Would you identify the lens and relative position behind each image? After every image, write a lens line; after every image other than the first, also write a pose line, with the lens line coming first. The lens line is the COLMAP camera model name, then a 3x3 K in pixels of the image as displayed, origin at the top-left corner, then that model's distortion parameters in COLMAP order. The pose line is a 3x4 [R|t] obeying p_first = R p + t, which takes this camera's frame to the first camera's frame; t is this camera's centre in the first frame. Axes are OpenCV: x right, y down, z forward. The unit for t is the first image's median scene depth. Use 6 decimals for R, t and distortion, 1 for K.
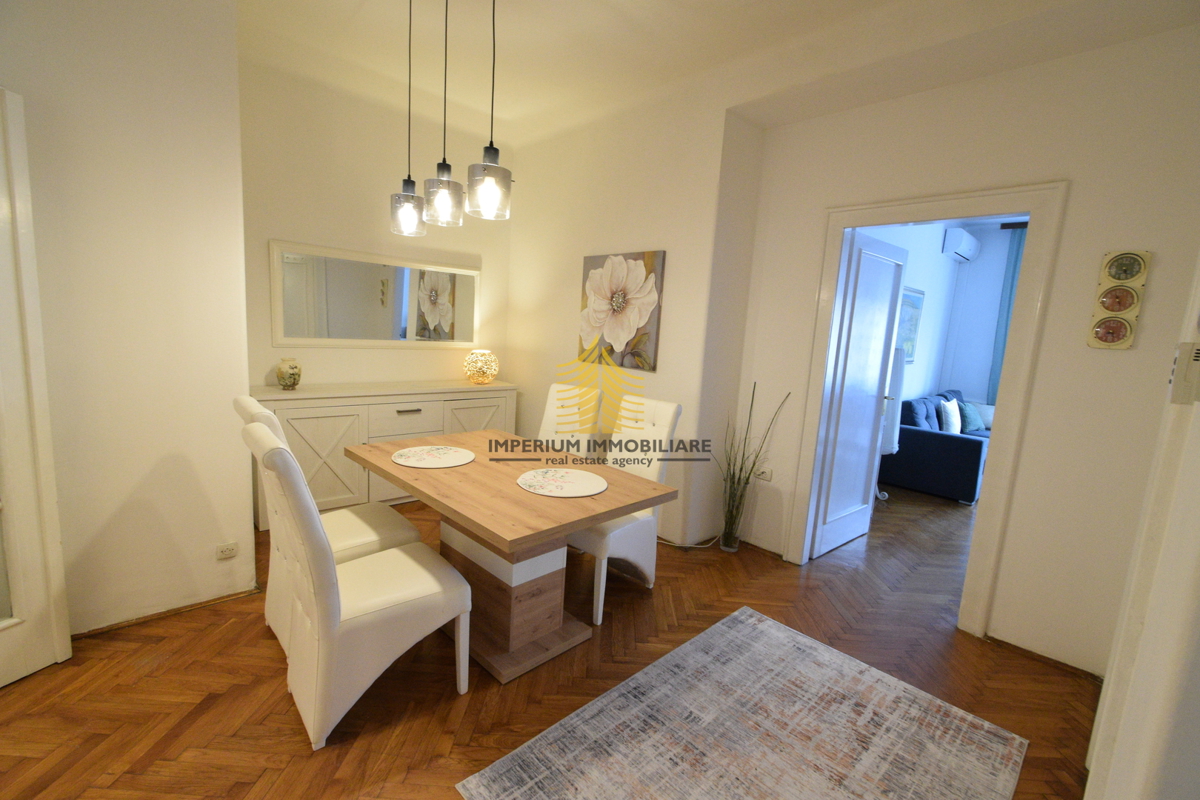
lens RADIAL K [[525.7, 0, 598.0], [0, 525.7, 401.5], [0, 0, 1]] dist [0.003187, -0.002584]
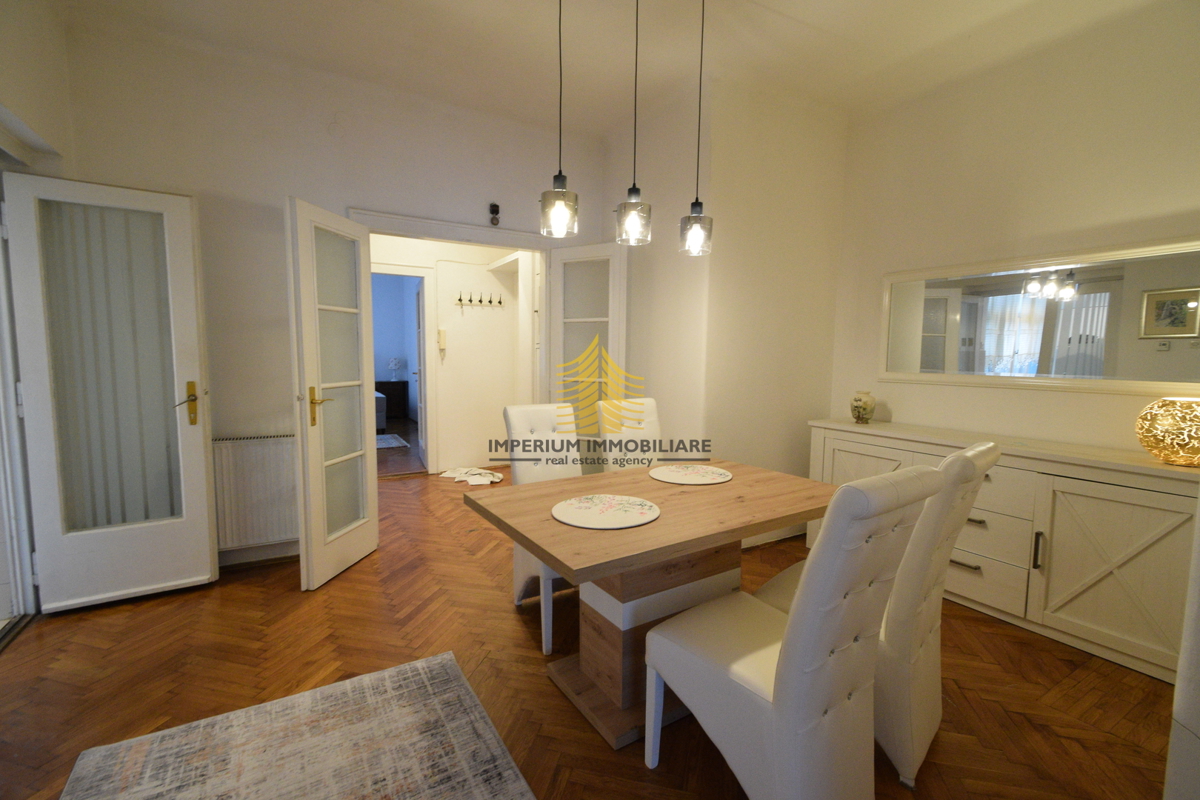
lens RADIAL K [[525.7, 0, 598.0], [0, 525.7, 400.6], [0, 0, 1]] dist [0.003187, -0.002584]
pose [[-0.220544, 0.019597, -0.975180, 0.864620], [-0.163742, 0.984865, 0.056823, -0.072134], [0.961535, 0.172210, -0.213997, 1.335131]]
